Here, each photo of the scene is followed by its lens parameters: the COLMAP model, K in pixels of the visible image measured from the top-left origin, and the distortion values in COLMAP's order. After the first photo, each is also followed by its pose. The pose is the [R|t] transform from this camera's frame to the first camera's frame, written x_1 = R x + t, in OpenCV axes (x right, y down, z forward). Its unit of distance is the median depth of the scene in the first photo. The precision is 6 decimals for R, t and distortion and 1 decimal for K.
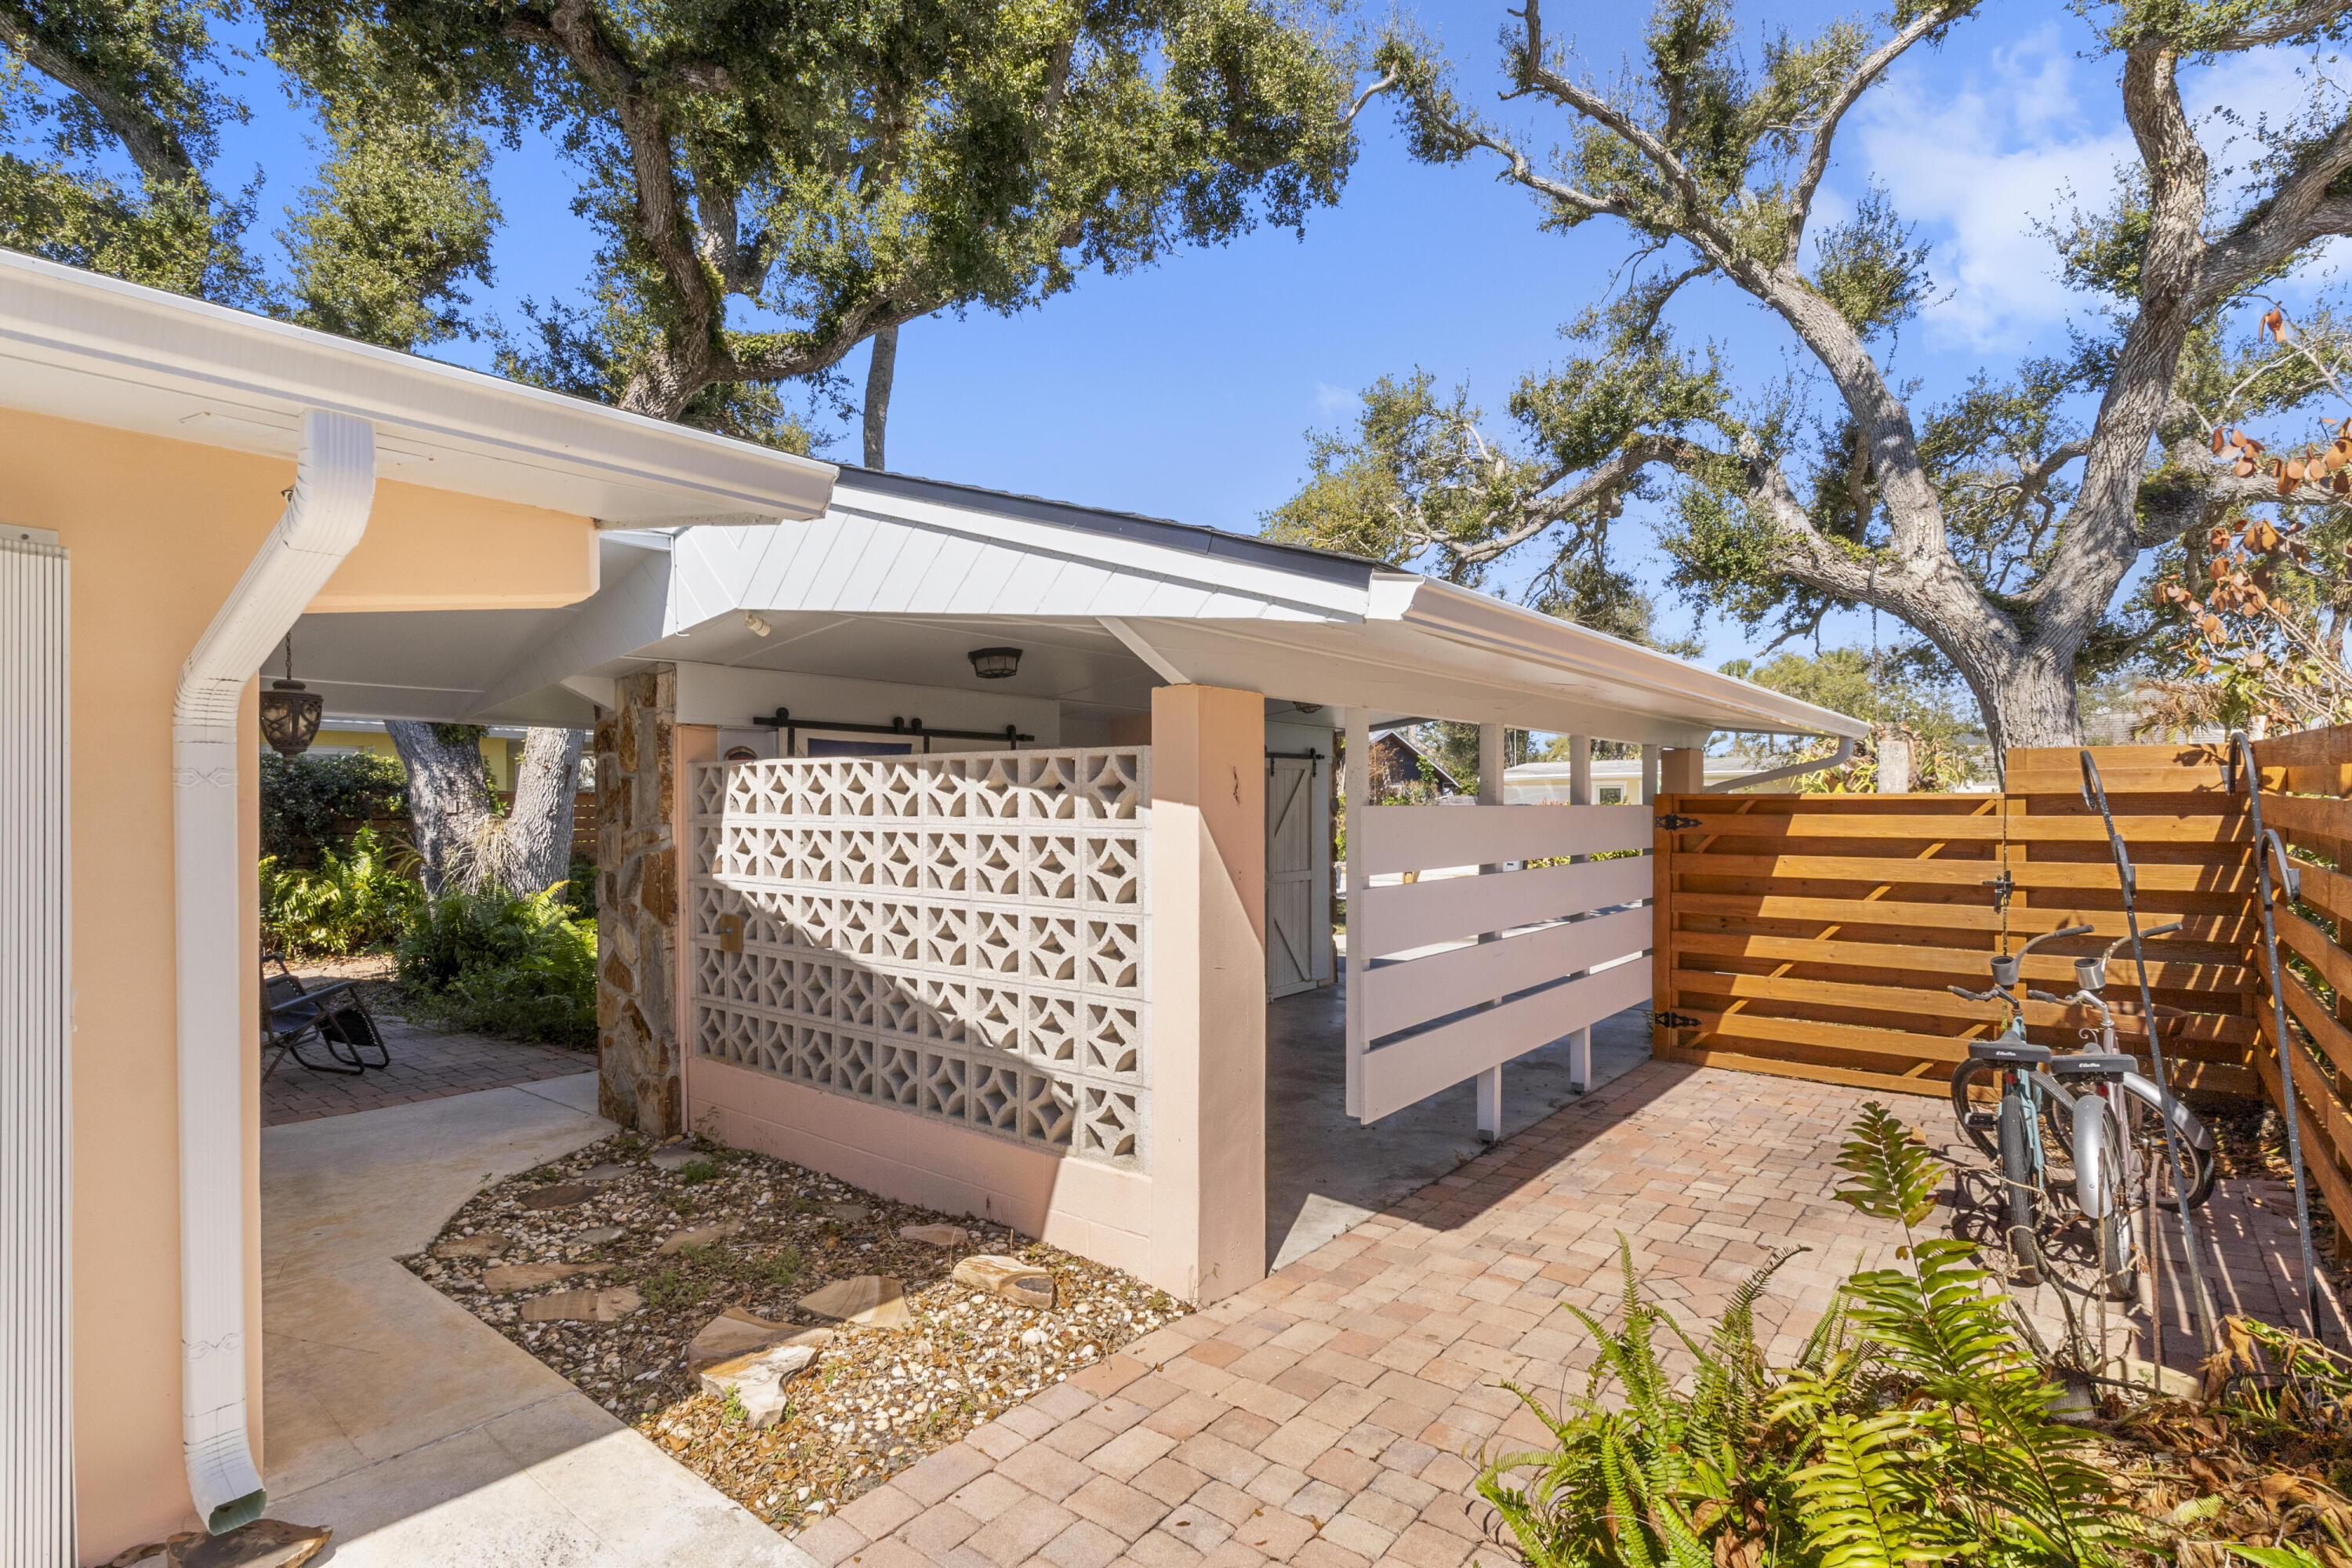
lens RADIAL K [[1161.0, 0, 1167.8], [0, 1161.0, 800.8], [0, 0, 1]] dist [-0.001464, -0.000718]
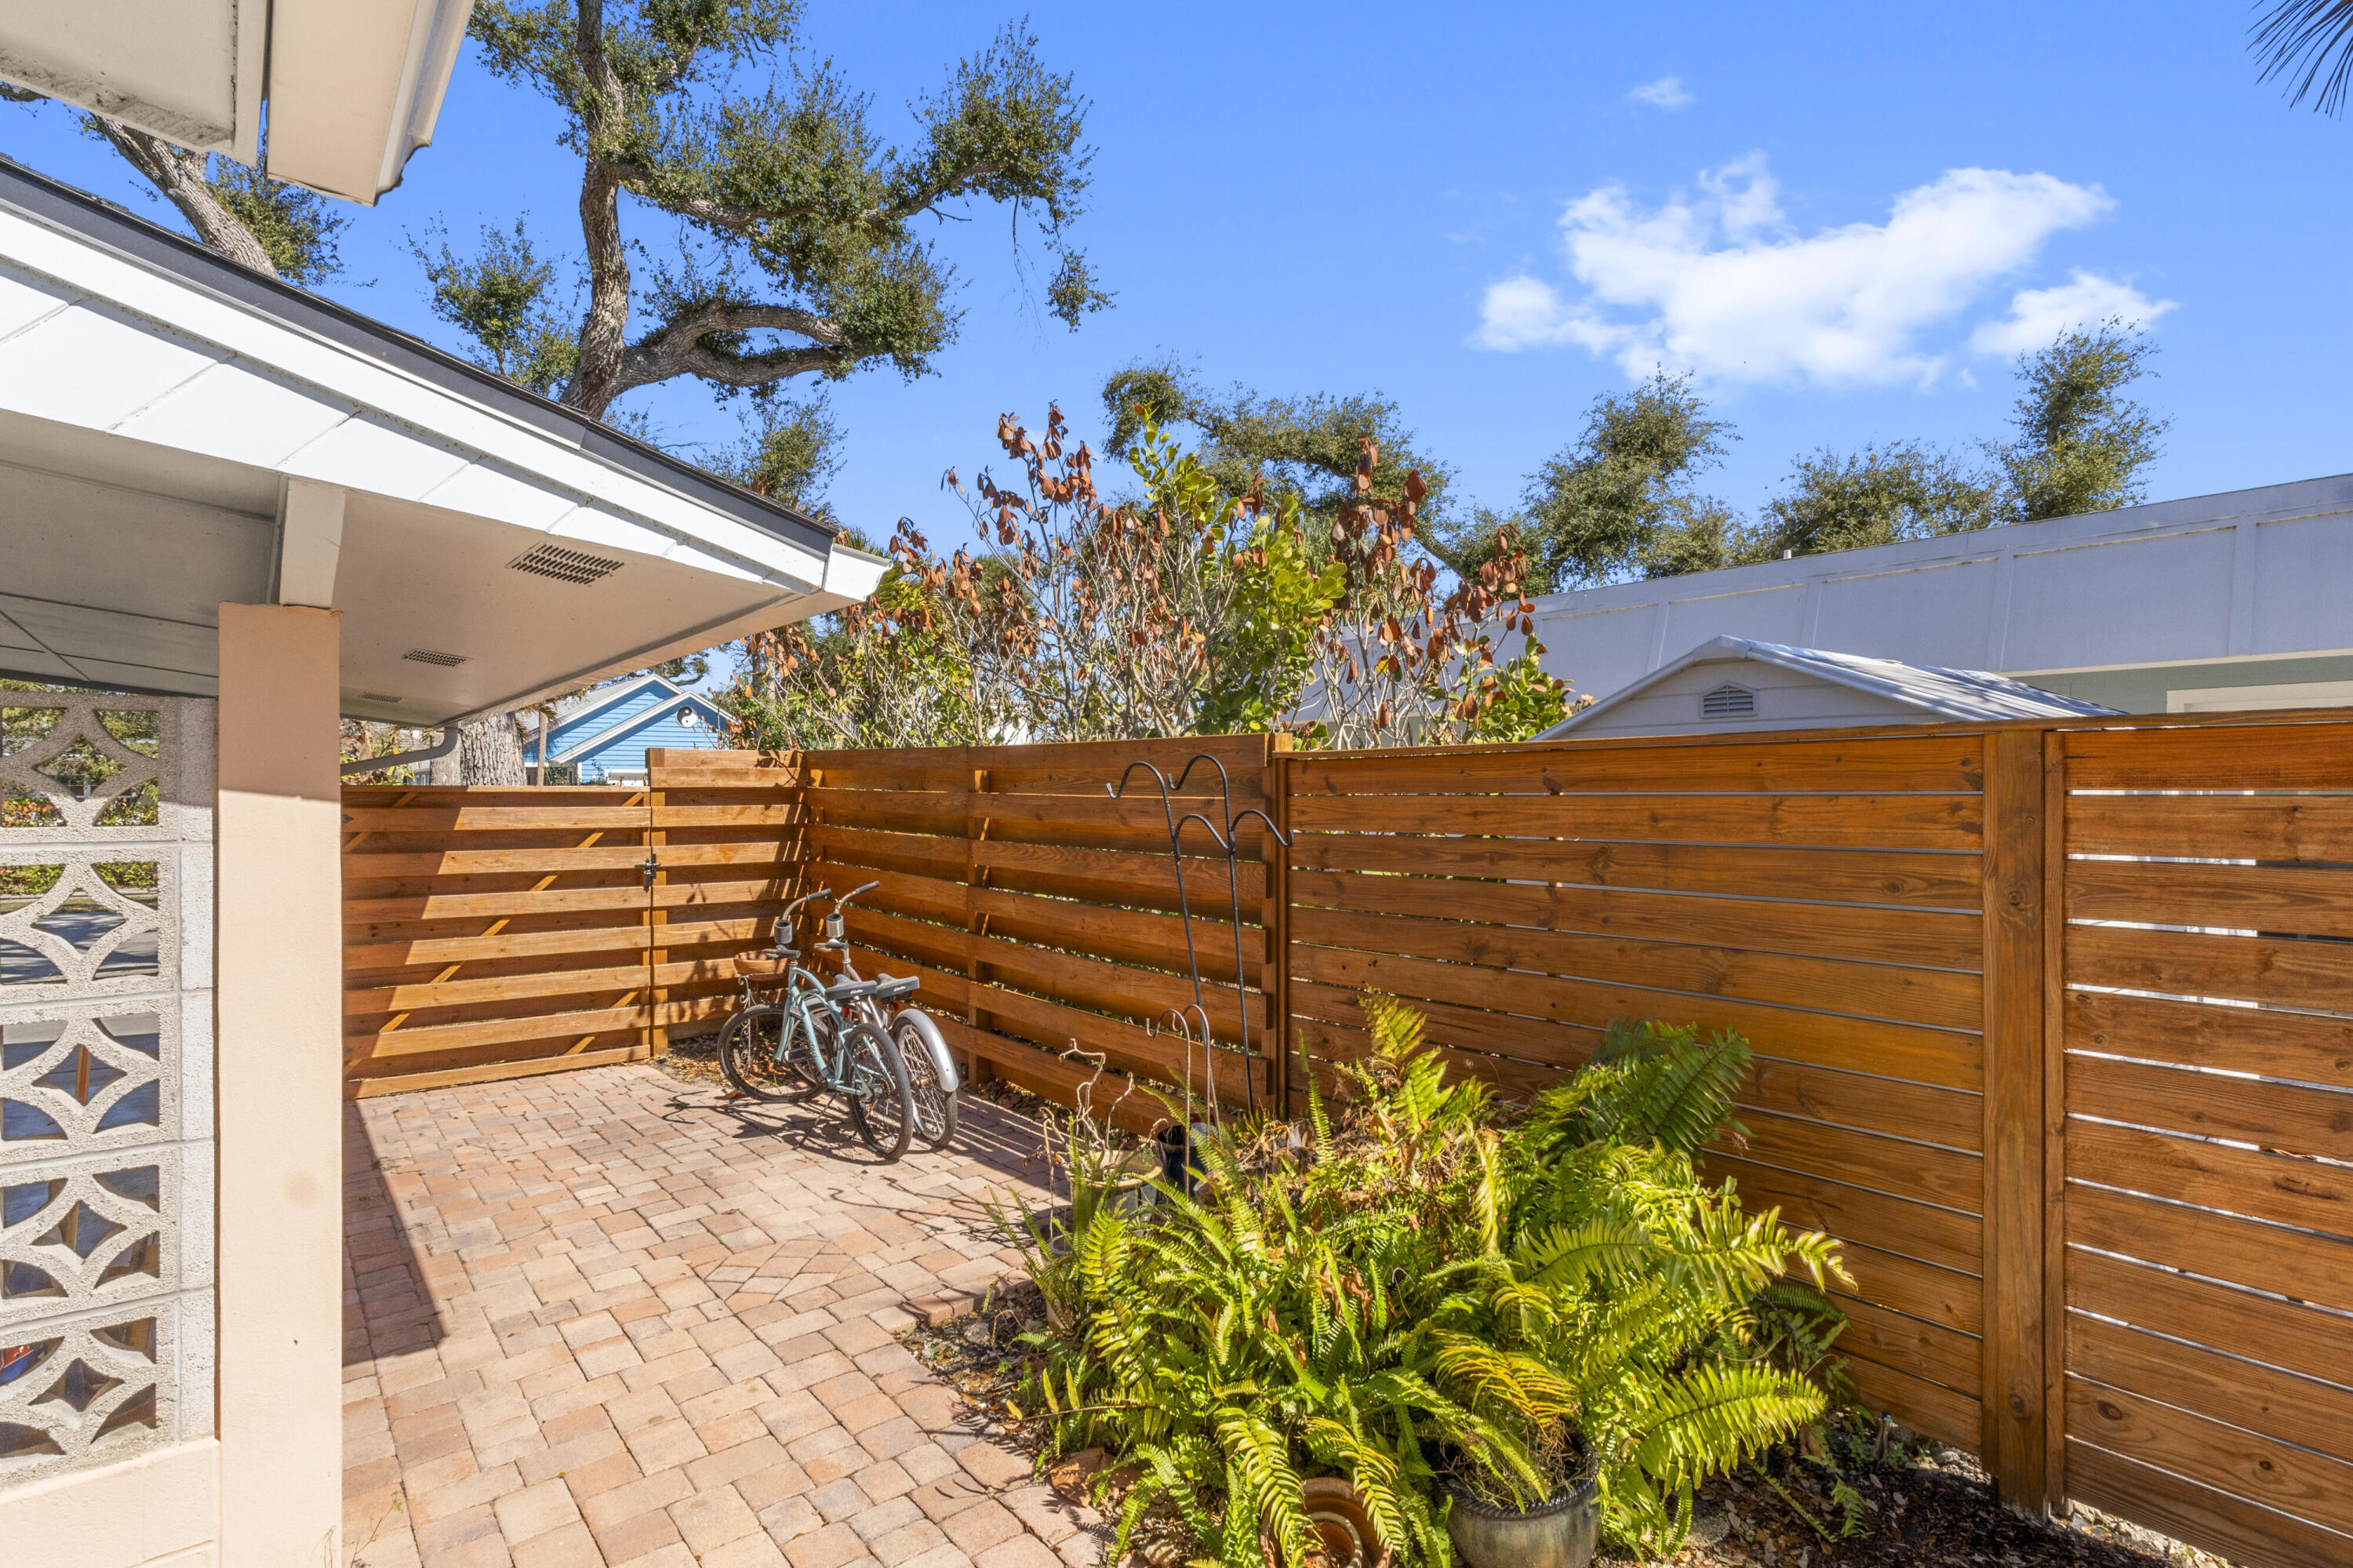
lens RADIAL K [[1163.4, 0, 1176.5], [0, 1163.4, 784.0], [0, 0, 1]] dist [-0.000113, -0.000110]
pose [[0.217335, 0.009188, 0.976054, -0.295170], [-0.001830, 0.999958, -0.009006, -0.000083], [-0.976095, 0.000171, 0.217343, 0.244176]]
